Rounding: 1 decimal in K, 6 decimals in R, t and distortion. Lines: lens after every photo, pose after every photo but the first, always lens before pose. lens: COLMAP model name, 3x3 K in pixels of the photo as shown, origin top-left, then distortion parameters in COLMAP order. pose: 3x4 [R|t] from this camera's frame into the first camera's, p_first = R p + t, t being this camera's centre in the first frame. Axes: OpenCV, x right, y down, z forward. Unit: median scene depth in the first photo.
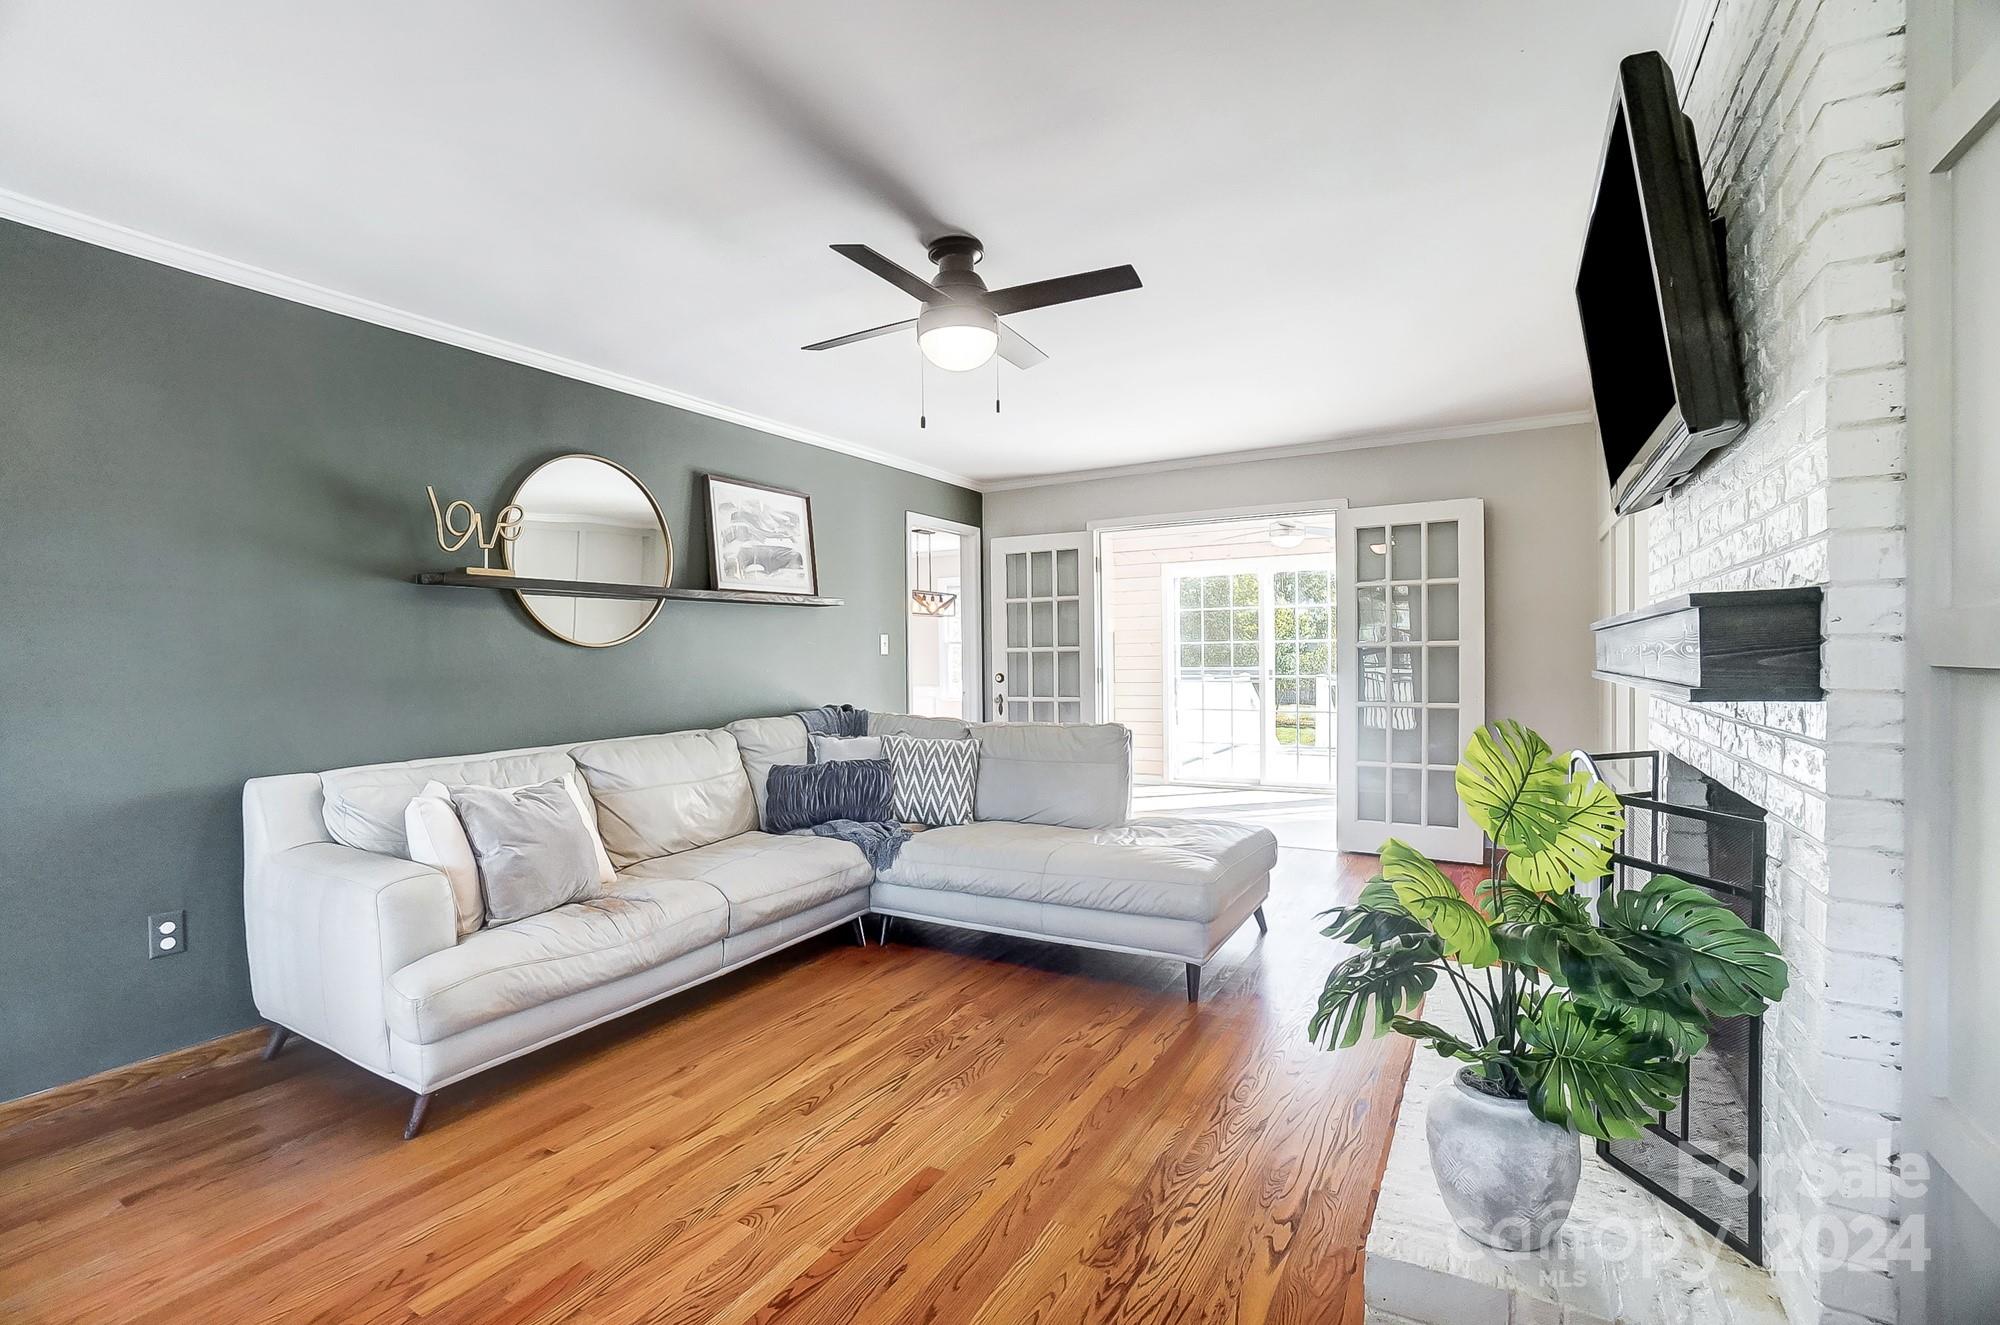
lens RADIAL K [[887.1, 0, 995.6], [0, 887.1, 661.1], [0, 0, 1]] dist [-0.032723, 0.000564]
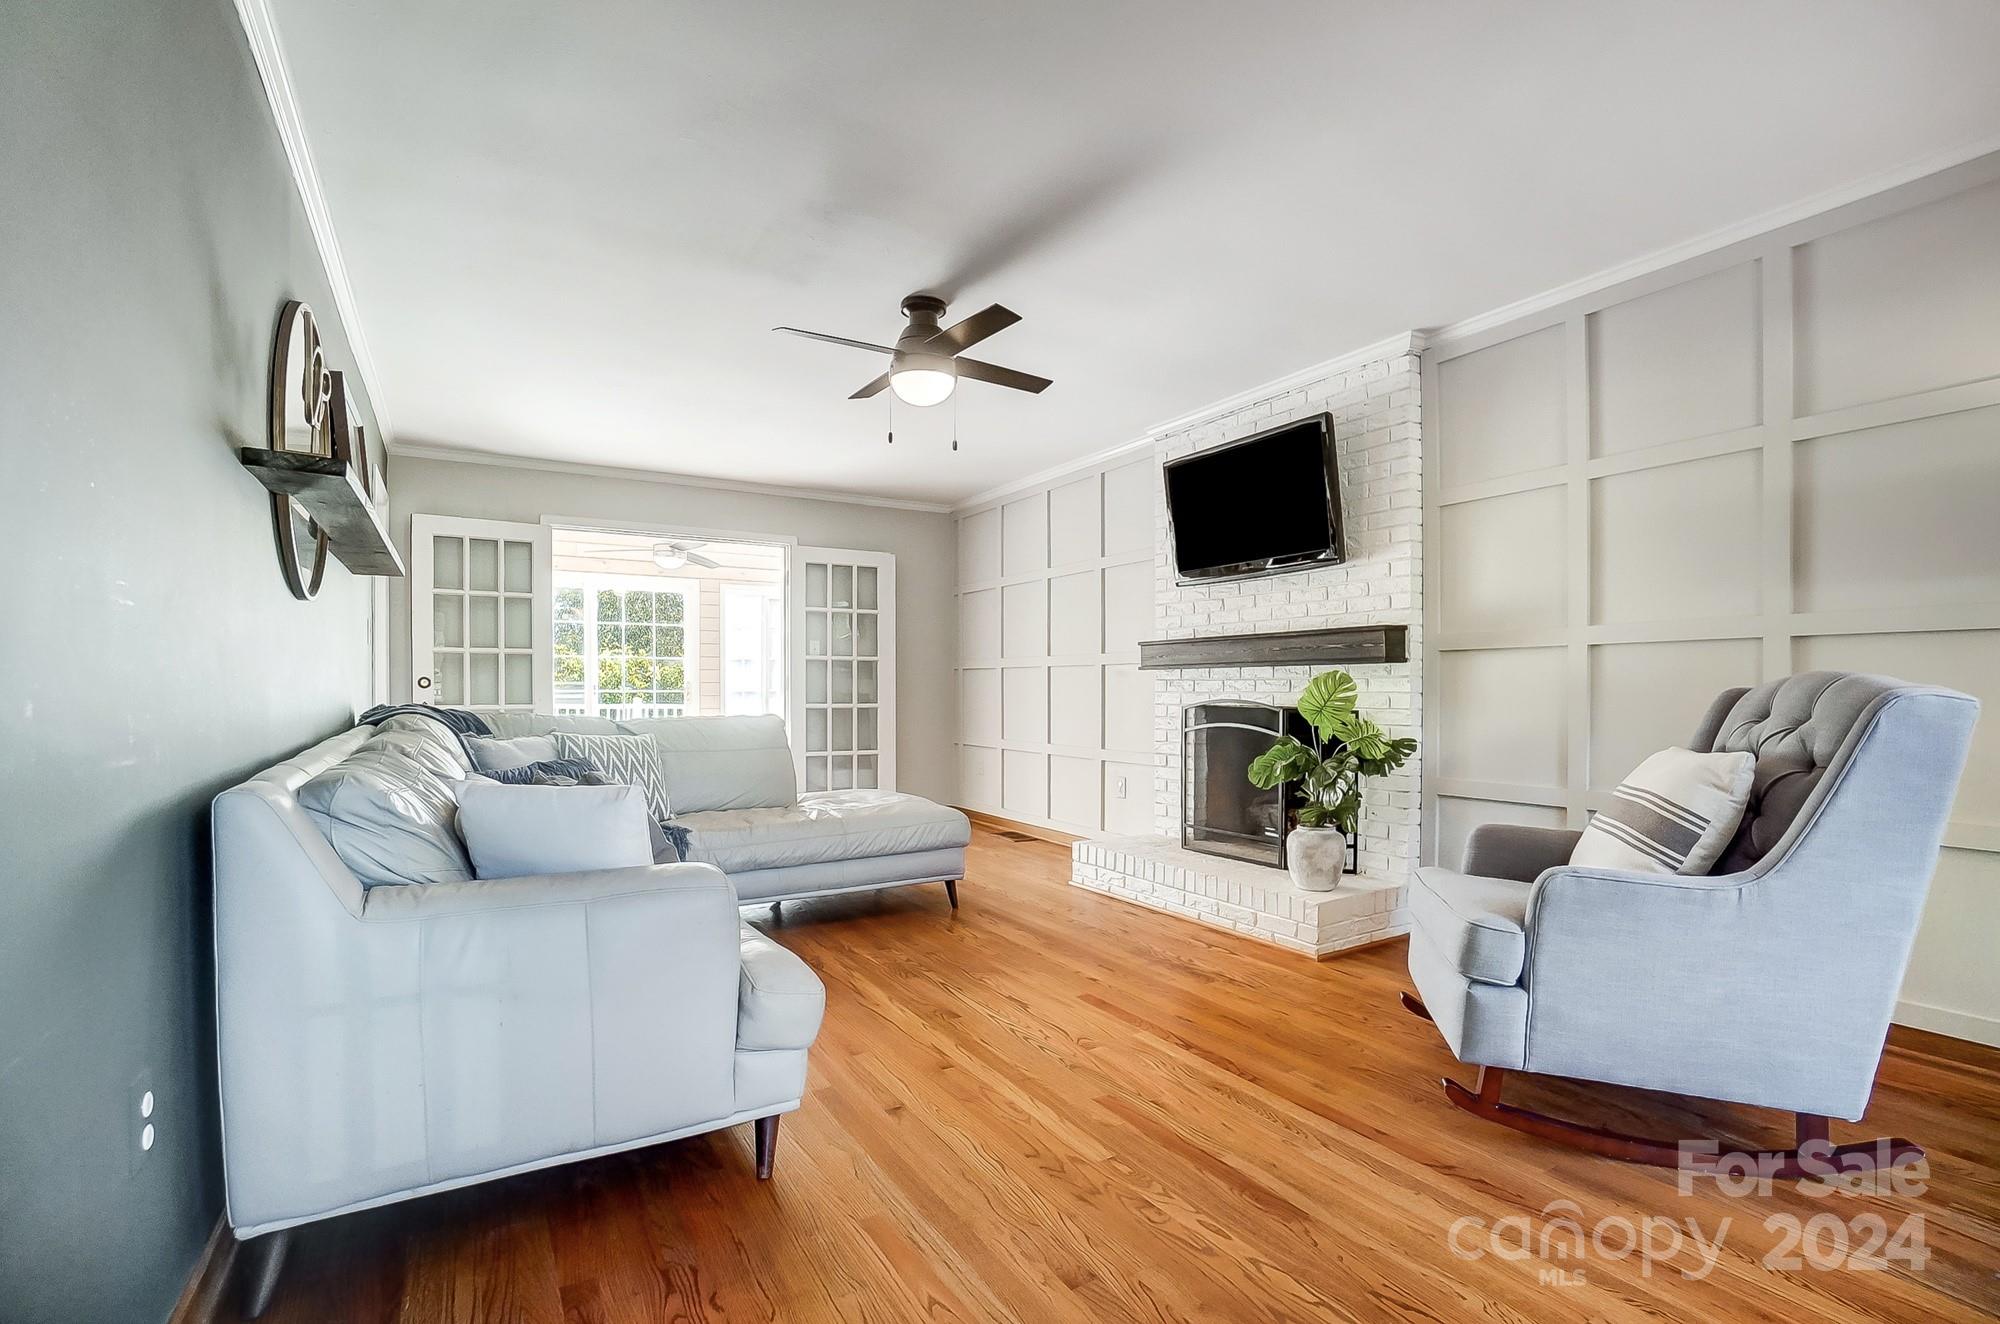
lens RADIAL K [[887.1, 0, 998.7], [0, 887.1, 683.1], [0, 0, 1]] dist [-0.032723, 0.000564]
pose [[0.479535, 0.018099, 0.877336, -1.132046], [-0.002177, 0.999809, -0.019436, 0.084550], [-0.877520, 0.007410, 0.479482, 0.351639]]
